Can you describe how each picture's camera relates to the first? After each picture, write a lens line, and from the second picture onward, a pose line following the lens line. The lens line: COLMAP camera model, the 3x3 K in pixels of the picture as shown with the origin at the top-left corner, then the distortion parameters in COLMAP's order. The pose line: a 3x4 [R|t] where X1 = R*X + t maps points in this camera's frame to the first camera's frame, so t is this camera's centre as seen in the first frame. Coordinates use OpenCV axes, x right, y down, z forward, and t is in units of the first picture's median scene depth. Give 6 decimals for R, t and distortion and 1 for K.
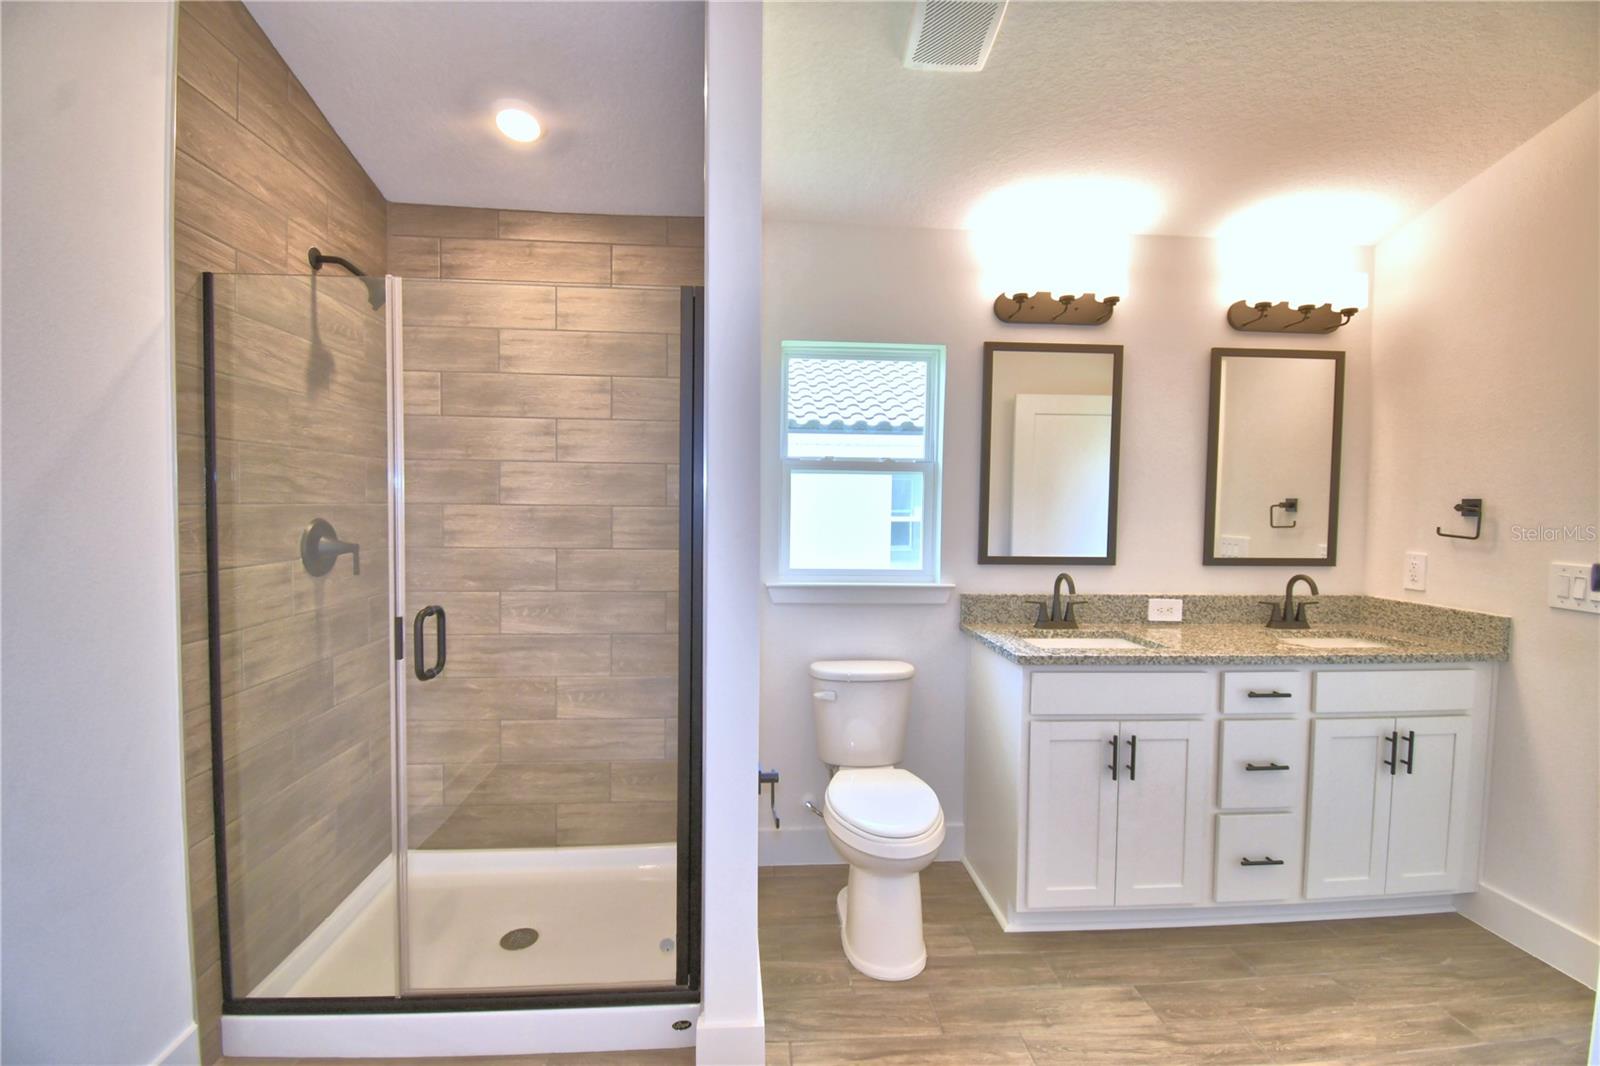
lens RADIAL K [[697.7, 0, 794.0], [0, 697.7, 533.5], [0, 0, 1]] dist [0.023853, -0.029472]
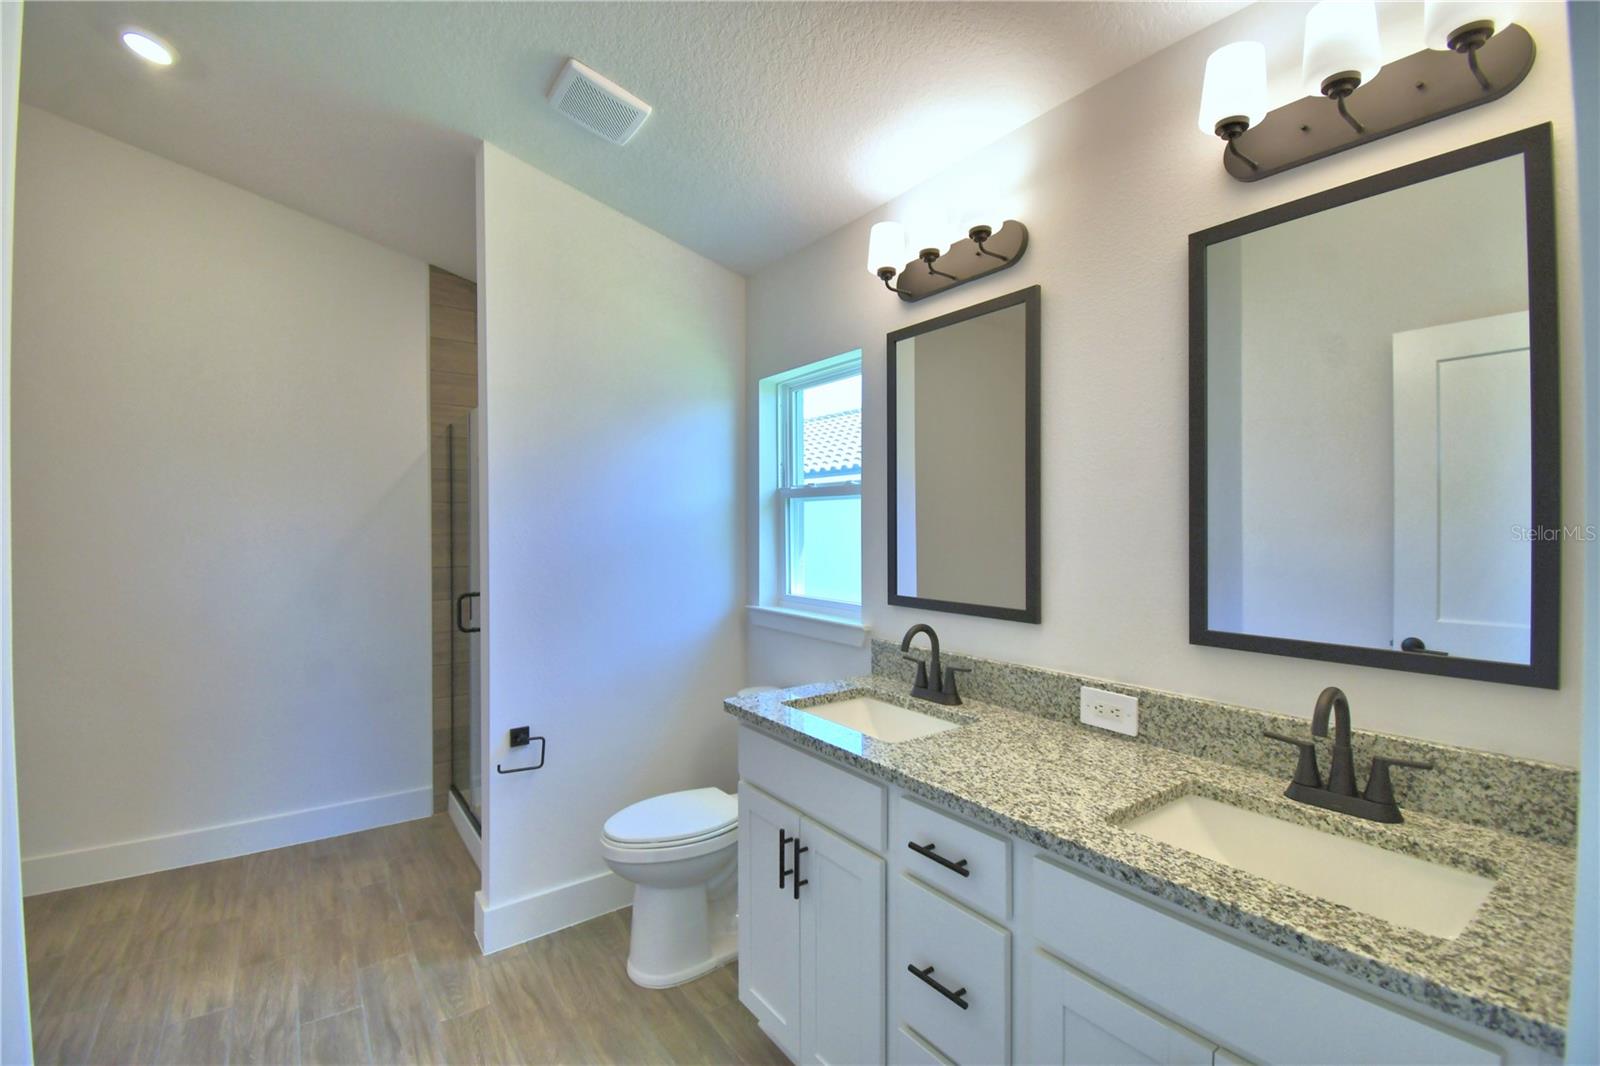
lens RADIAL K [[697.7, 0, 794.0], [0, 697.7, 533.5], [0, 0, 1]] dist [0.023853, -0.029472]
pose [[0.524890, -0.004600, -0.851158, 0.889799], [-0.030100, 0.999260, -0.023963, -0.015454], [0.850638, 0.038197, 0.524363, 0.469826]]
